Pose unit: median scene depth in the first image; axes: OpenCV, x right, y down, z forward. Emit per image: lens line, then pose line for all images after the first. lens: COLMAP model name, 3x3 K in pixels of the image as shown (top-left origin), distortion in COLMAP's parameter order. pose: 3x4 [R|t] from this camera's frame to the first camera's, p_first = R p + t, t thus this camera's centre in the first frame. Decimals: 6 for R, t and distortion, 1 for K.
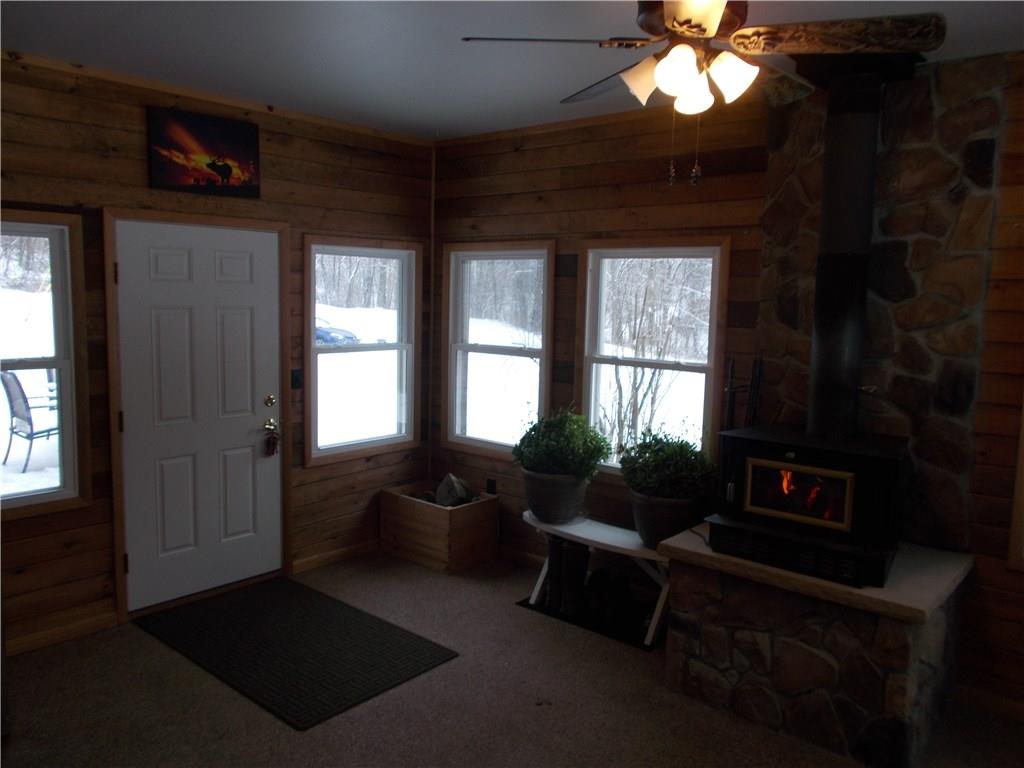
lens RADIAL K [[781.5, 0, 509.0], [0, 781.5, 381.6], [0, 0, 1]] dist [0.007547, -0.008489]
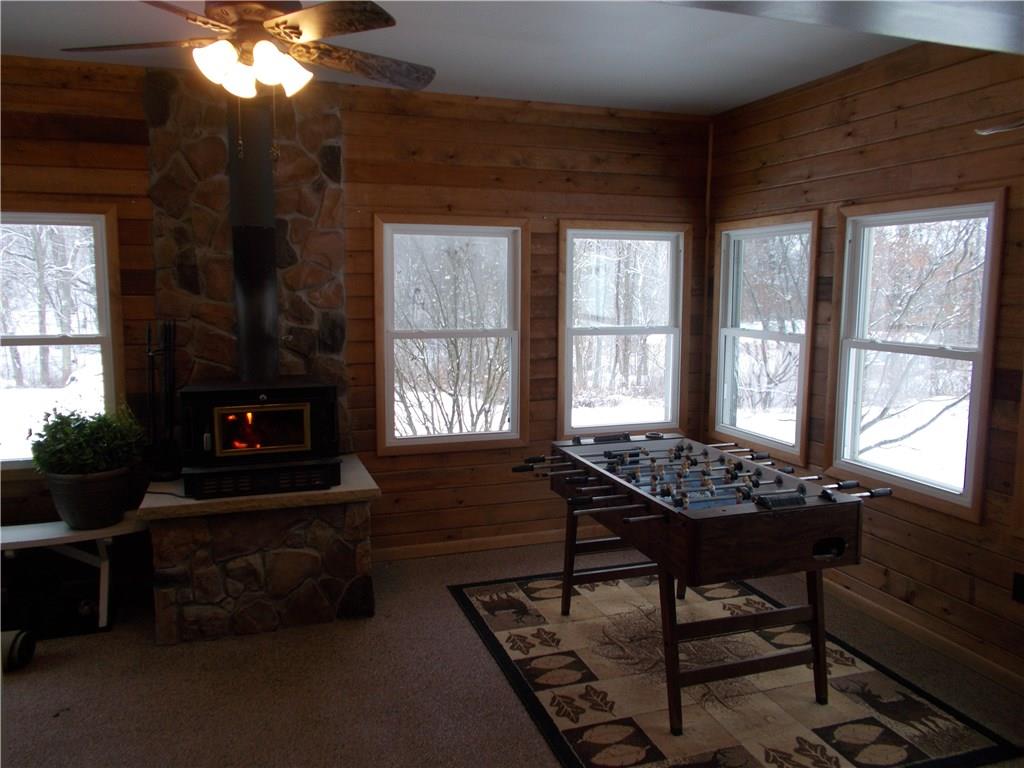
lens RADIAL K [[781.5, 0, 508.7], [0, 781.5, 382.6], [0, 0, 1]] dist [0.007547, -0.008489]
pose [[0.493508, -0.128011, 0.860270, -0.433812], [0.106718, 0.990548, 0.086176, 0.009722], [-0.863169, 0.049278, 0.502504, 0.078355]]
